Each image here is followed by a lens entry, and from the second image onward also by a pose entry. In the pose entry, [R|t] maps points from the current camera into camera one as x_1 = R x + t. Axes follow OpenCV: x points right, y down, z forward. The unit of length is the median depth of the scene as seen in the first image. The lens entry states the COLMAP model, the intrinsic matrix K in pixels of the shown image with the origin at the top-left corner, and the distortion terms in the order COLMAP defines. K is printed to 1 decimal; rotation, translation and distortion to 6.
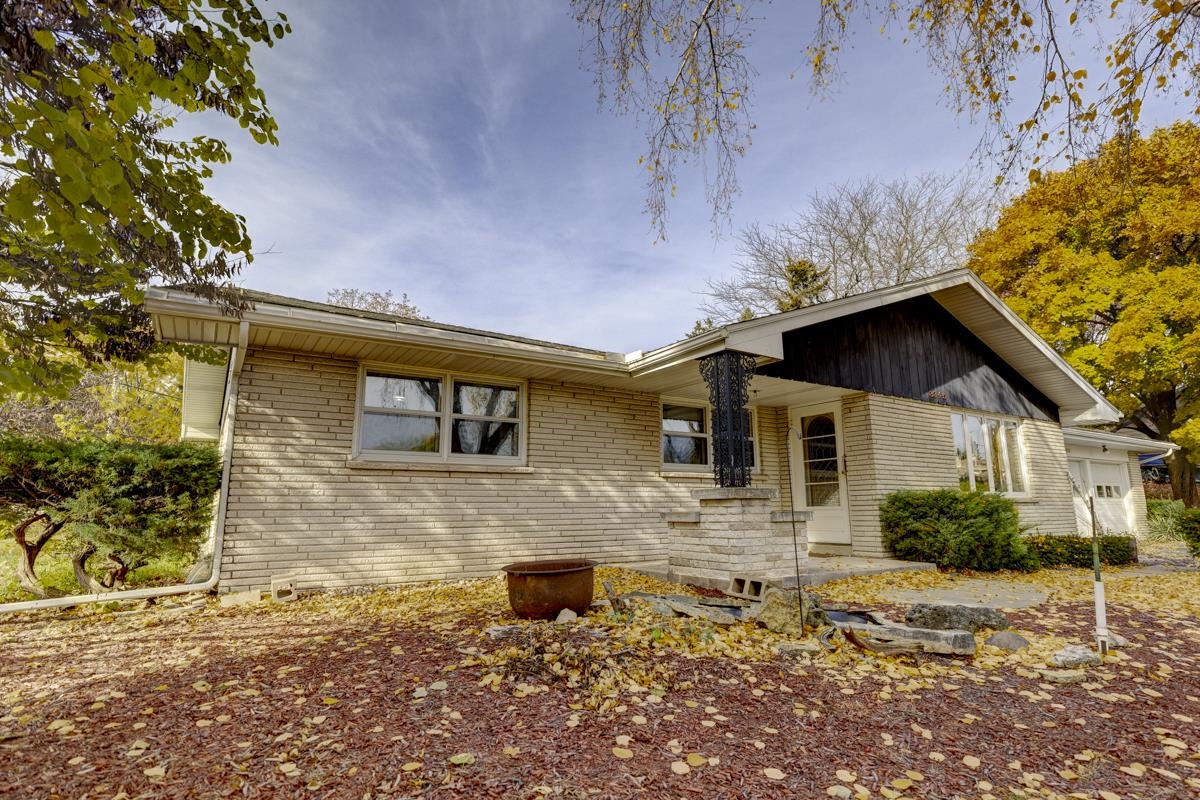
lens RADIAL K [[608.5, 0, 600.0], [0, 608.5, 400.0], [0, 0, 1]] dist [-0.001068, 0.001982]
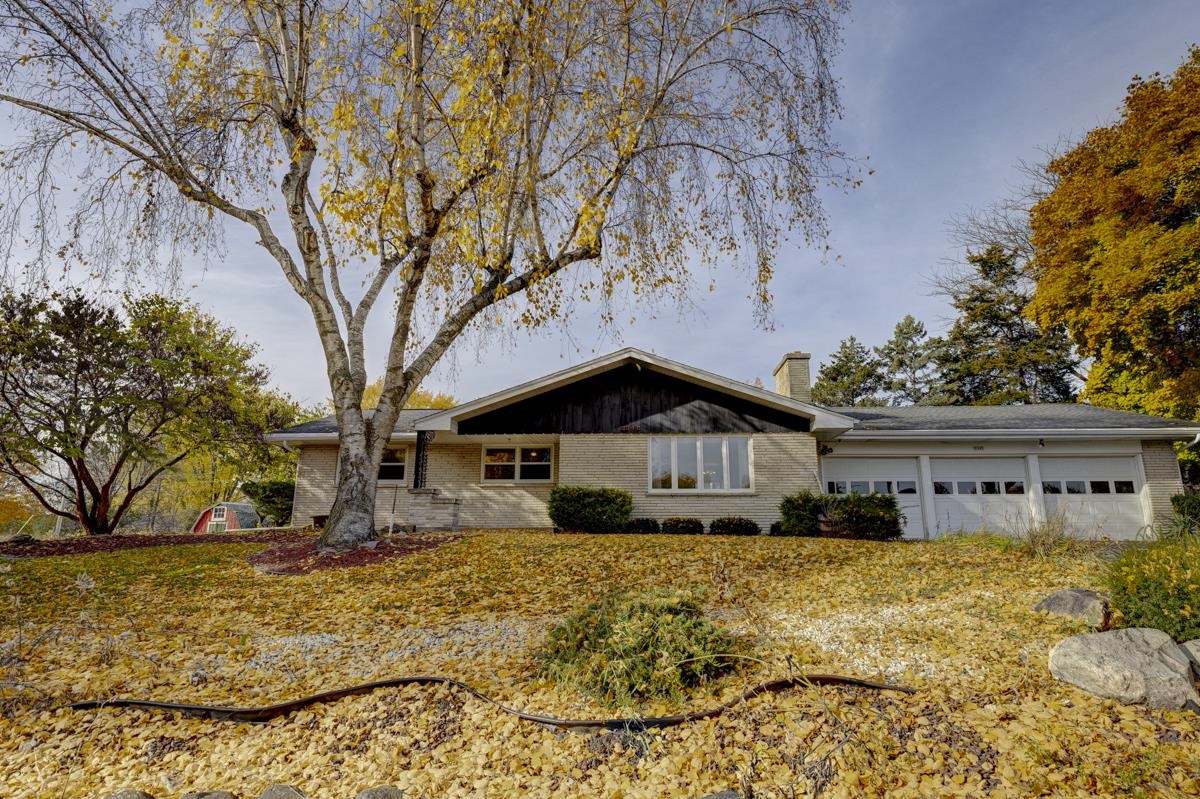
lens RADIAL K [[580.9, 0, 603.9], [0, 580.9, 397.2], [0, 0, 1]] dist [0.003955, 0.000035]
pose [[0.812589, -0.134385, -0.567132, 1.282202], [0.099578, 0.990759, -0.092090, 0.043324], [0.574267, 0.018358, 0.818462, -0.277703]]
